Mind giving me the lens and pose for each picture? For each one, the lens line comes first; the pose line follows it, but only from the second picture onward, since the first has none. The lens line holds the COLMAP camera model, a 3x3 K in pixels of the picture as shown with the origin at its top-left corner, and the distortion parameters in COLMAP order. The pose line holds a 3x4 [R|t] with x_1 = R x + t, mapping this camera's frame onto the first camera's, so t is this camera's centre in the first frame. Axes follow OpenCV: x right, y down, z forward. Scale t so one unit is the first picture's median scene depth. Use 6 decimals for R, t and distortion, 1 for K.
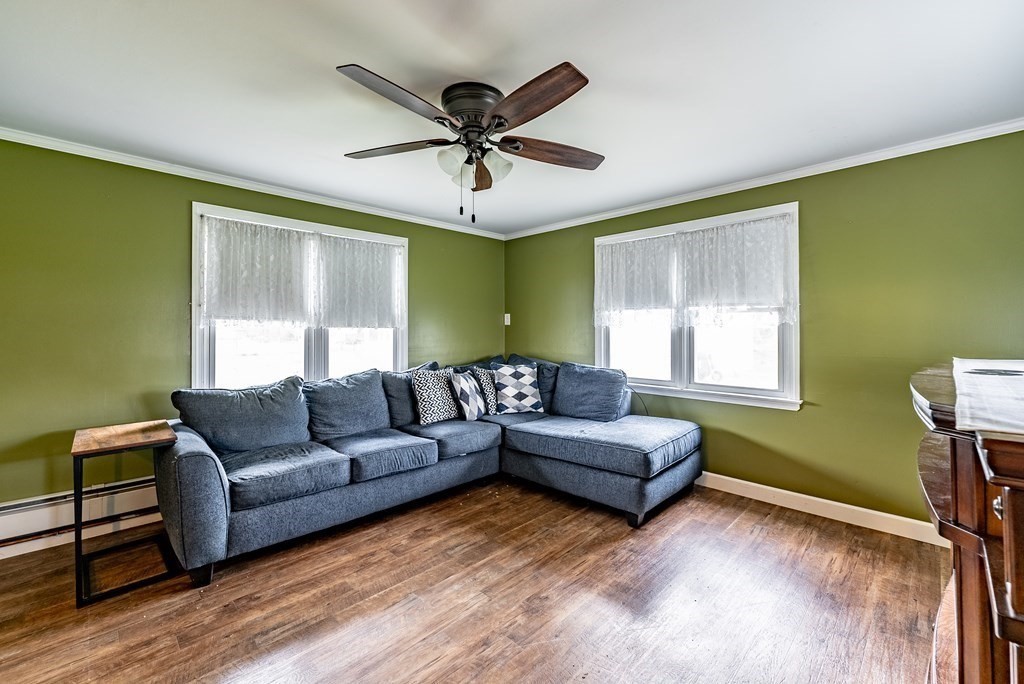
lens RADIAL K [[424.6, 0, 517.7], [0, 424.6, 323.1], [0, 0, 1]] dist [0.002330, -0.000710]
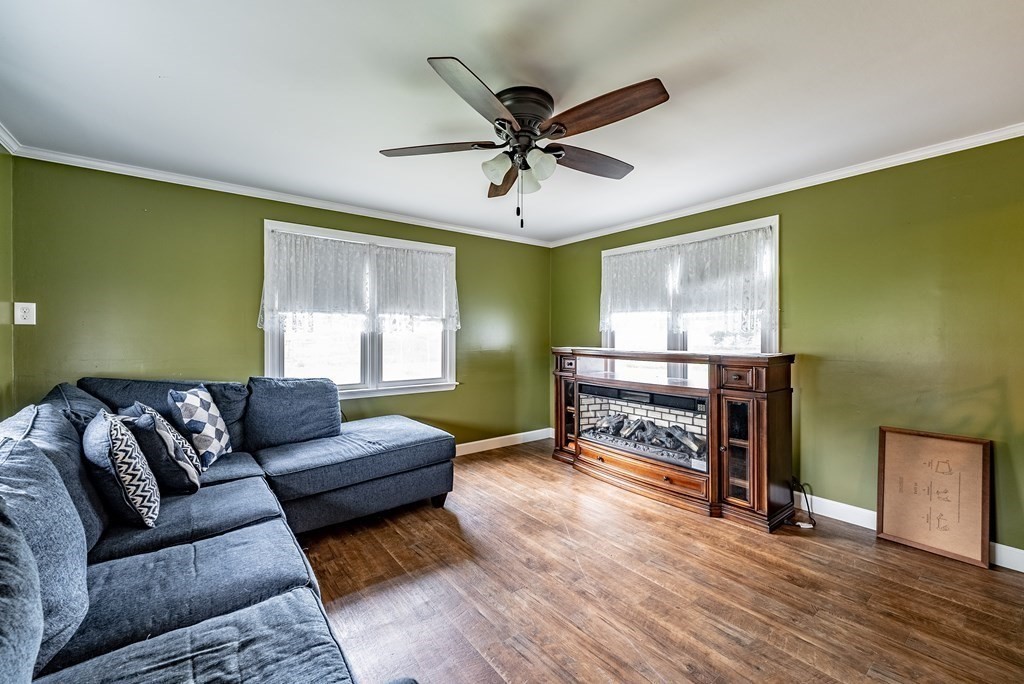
lens RADIAL K [[424.6, 0, 504.0], [0, 424.6, 332.5], [0, 0, 1]] dist [0.002330, -0.000710]
pose [[0.139647, 0.007088, 0.990176, -0.788893], [-0.016378, 0.999854, -0.004847, 0.013368], [-0.990066, -0.015540, 0.139743, 0.640309]]
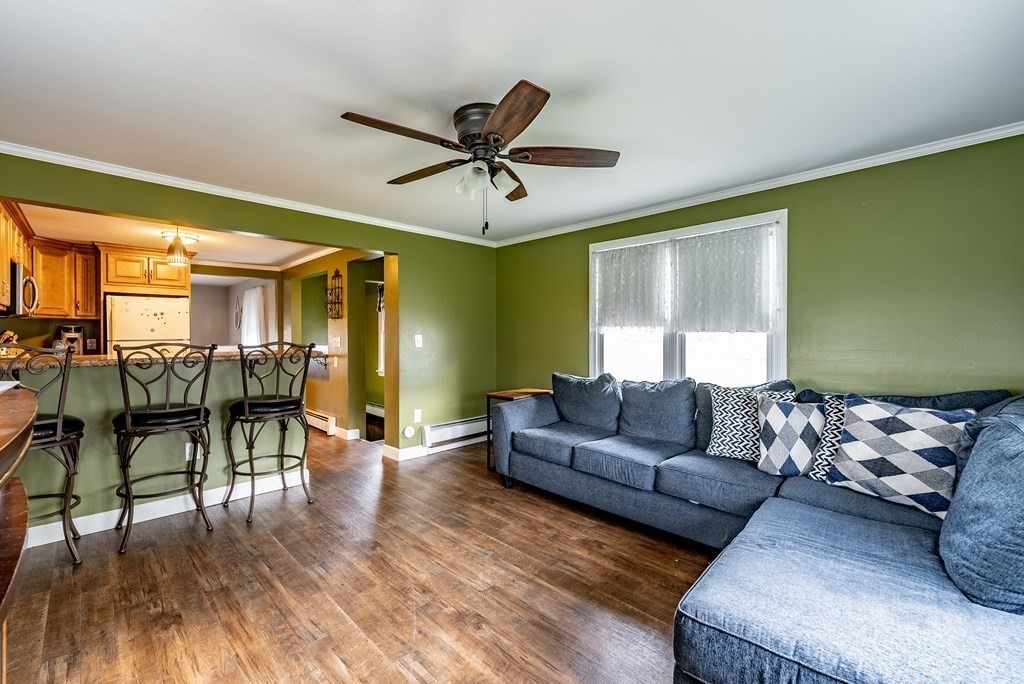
lens RADIAL K [[424.6, 0, 507.1], [0, 424.6, 336.7], [0, 0, 1]] dist [0.002330, -0.000710]
pose [[-0.002846, 0.009027, -0.999955, 0.689037], [0.018345, 0.999791, 0.008974, 0.006498], [0.999828, -0.018319, -0.003011, 0.755383]]
